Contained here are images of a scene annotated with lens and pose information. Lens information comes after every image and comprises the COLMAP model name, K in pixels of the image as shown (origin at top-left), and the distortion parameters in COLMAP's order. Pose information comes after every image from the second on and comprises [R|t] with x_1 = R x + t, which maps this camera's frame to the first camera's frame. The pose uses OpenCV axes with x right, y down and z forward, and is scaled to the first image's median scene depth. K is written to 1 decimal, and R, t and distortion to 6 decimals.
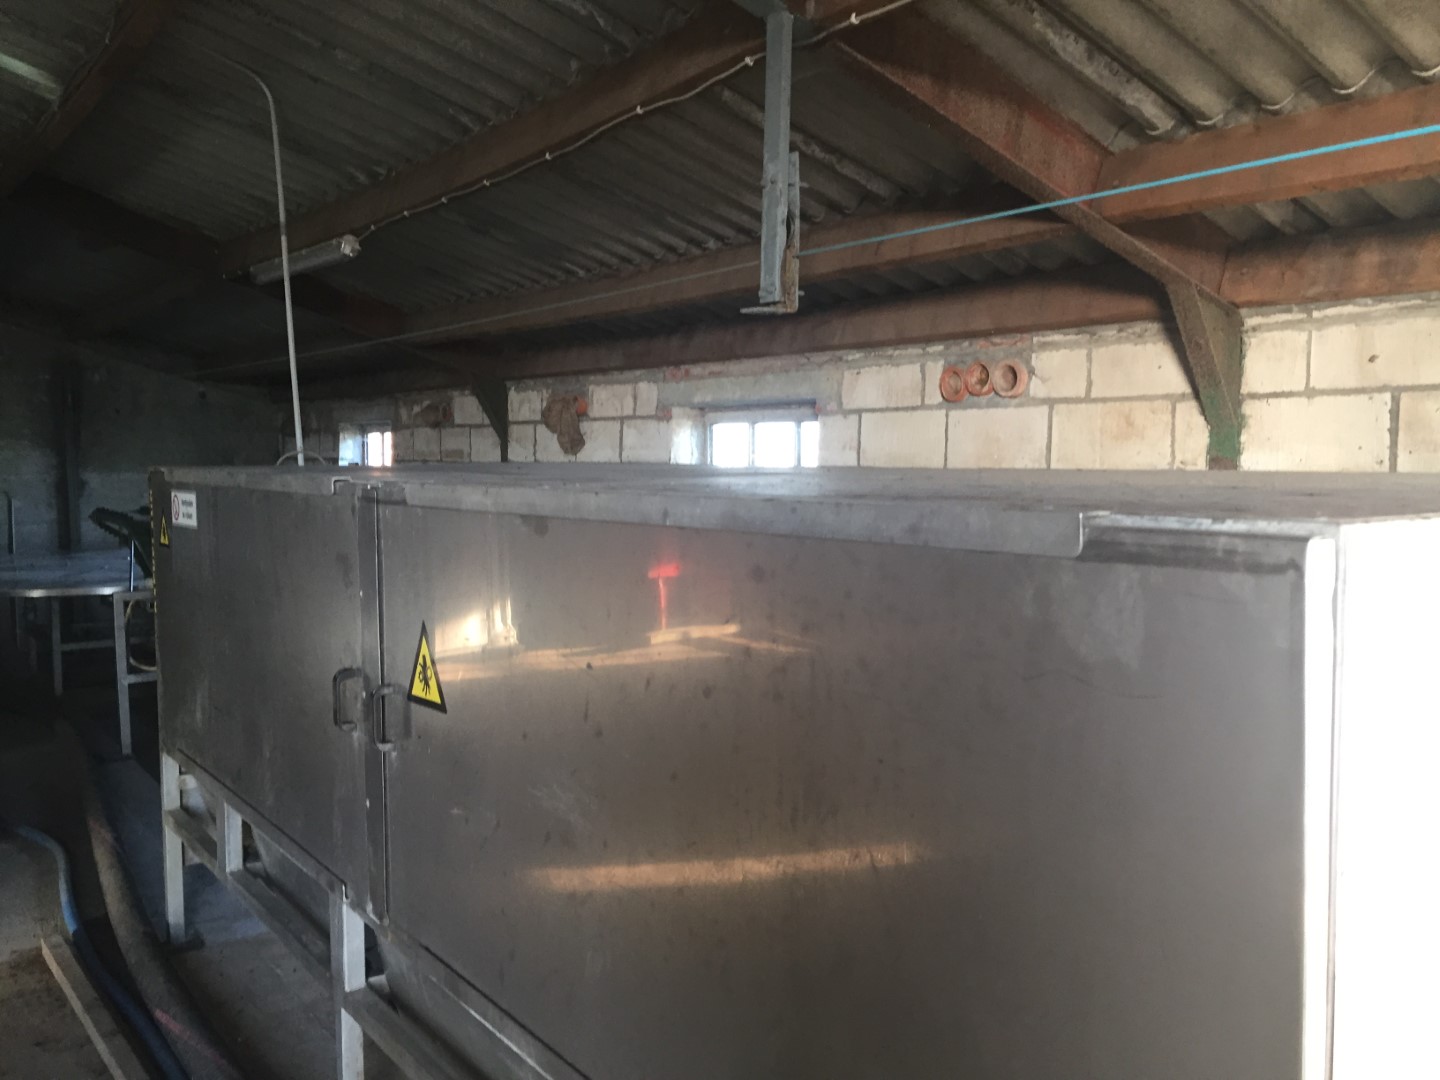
lens RADIAL K [[1227.8, 0, 720.0], [0, 1227.8, 540.0], [0, 0, 1]] dist [0.092681, -0.111966]
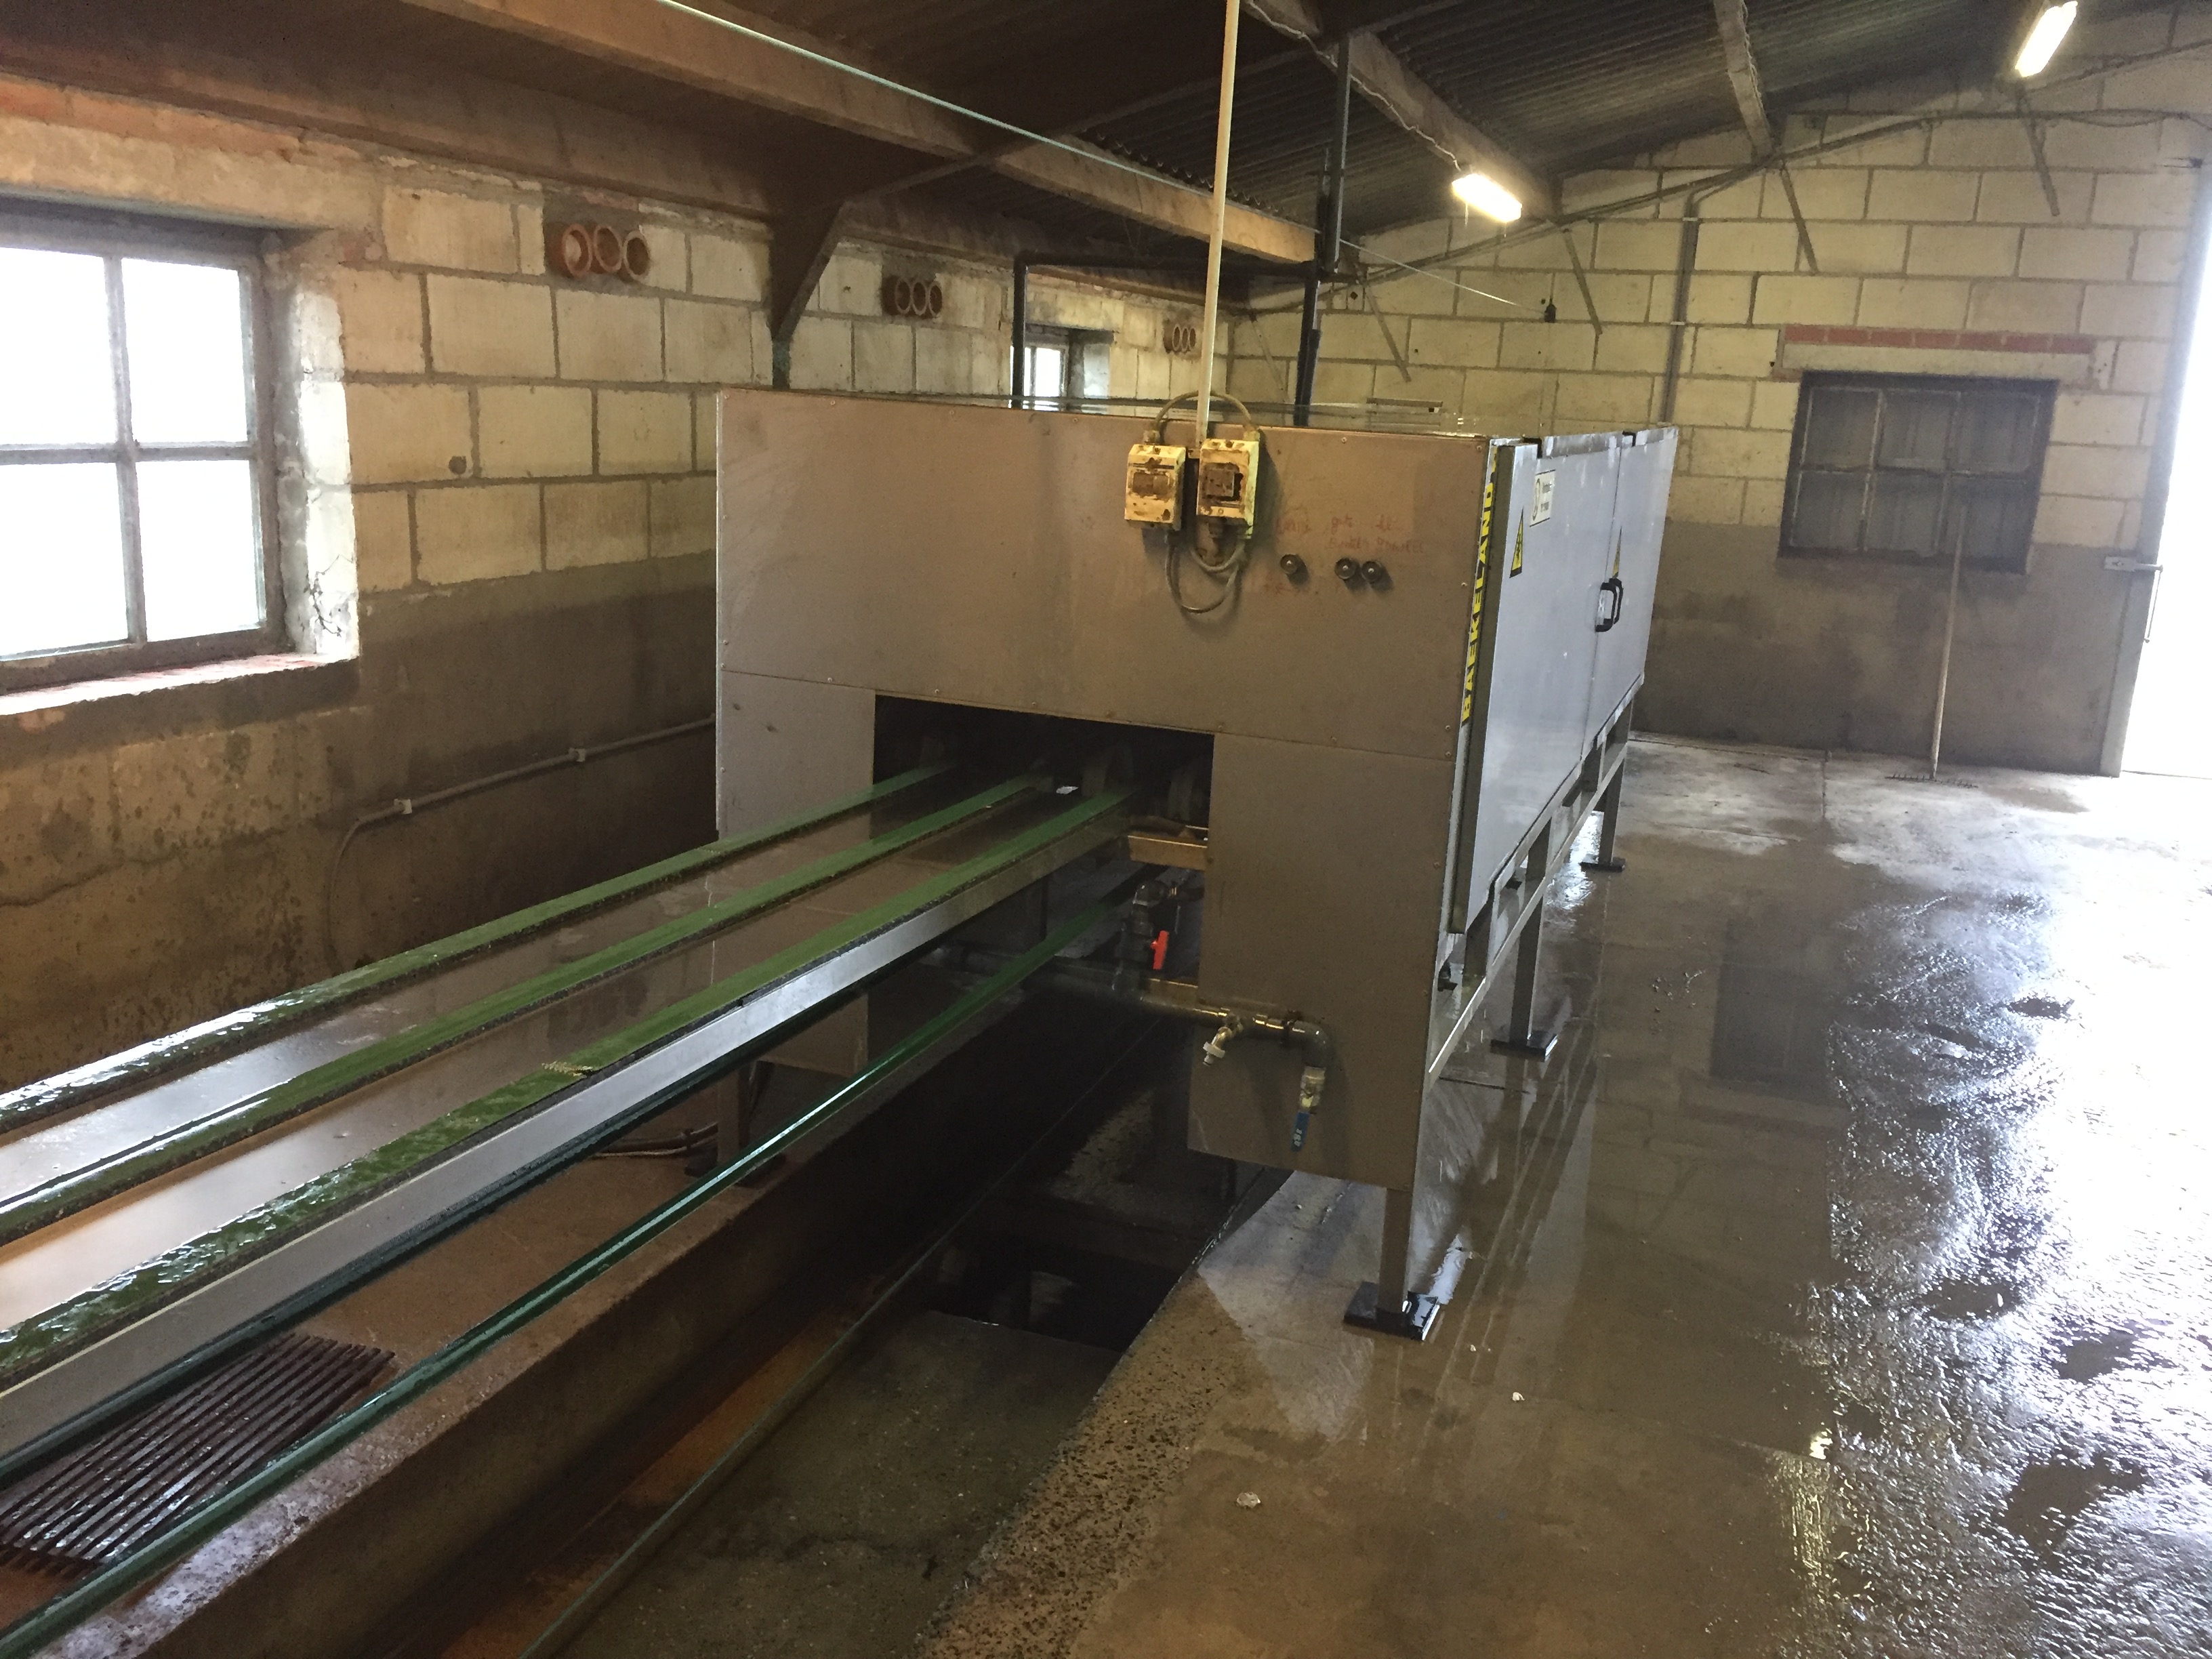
lens RADIAL K [[1886.1, 0, 1106.0], [0, 1886.1, 829.5], [0, 0, 1]] dist [0.092681, -0.111966]
pose [[-0.552448, -0.218412, 0.804424, -0.869200], [0.010885, 0.963088, 0.268967, -0.096420], [-0.833476, 0.157346, -0.529678, 1.329155]]
